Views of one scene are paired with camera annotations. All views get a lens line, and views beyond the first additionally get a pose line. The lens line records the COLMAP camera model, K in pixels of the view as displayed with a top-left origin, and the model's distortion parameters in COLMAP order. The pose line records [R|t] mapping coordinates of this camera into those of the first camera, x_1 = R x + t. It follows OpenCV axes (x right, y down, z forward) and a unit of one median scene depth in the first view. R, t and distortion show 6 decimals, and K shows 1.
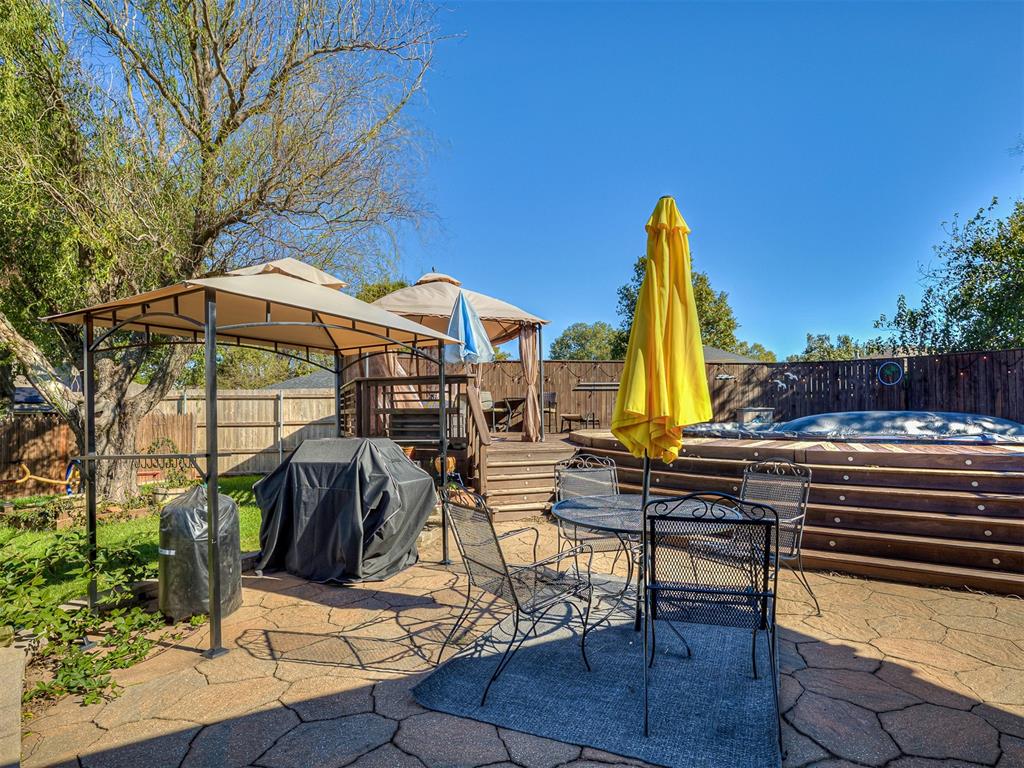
lens RADIAL K [[521.4, 0, 543.6], [0, 521.4, 411.9], [0, 0, 1]] dist [0.001169, 0.000810]
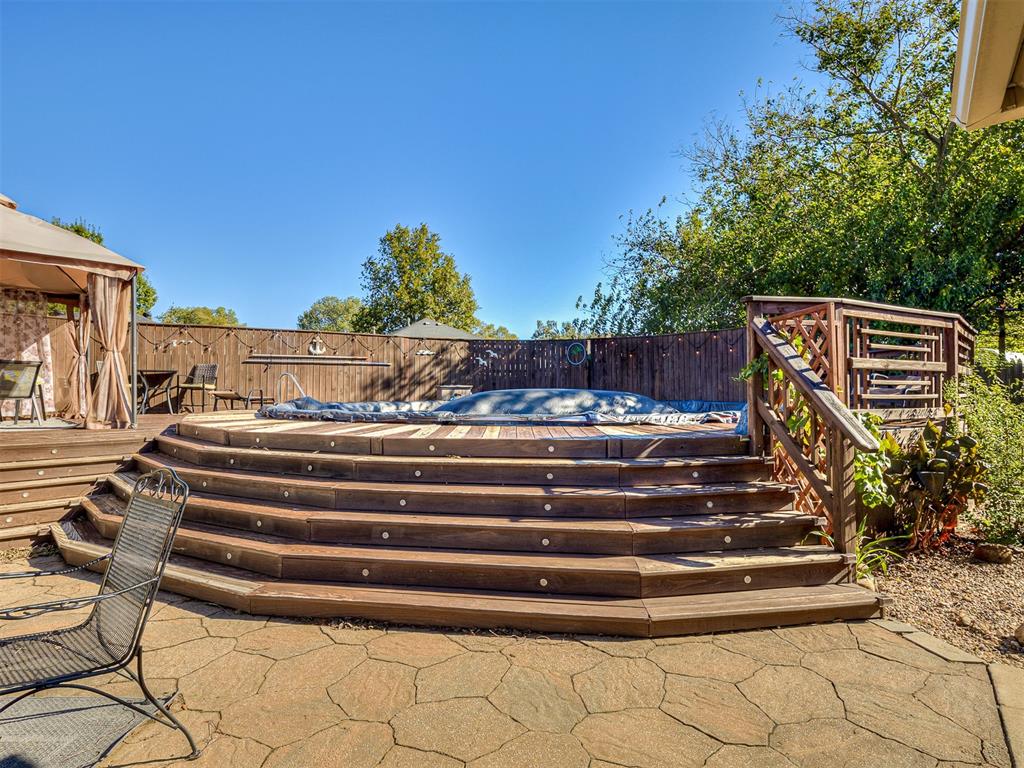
lens RADIAL K [[514.4, 0, 500.1], [0, 514.4, 383.9], [0, 0, 1]] dist [0.003270, 0.000253]
pose [[0.933333, 0.007800, 0.358926, 0.152359], [-0.003294, 0.999908, -0.013164, 0.001343], [-0.358996, 0.011104, 0.933273, 0.090093]]
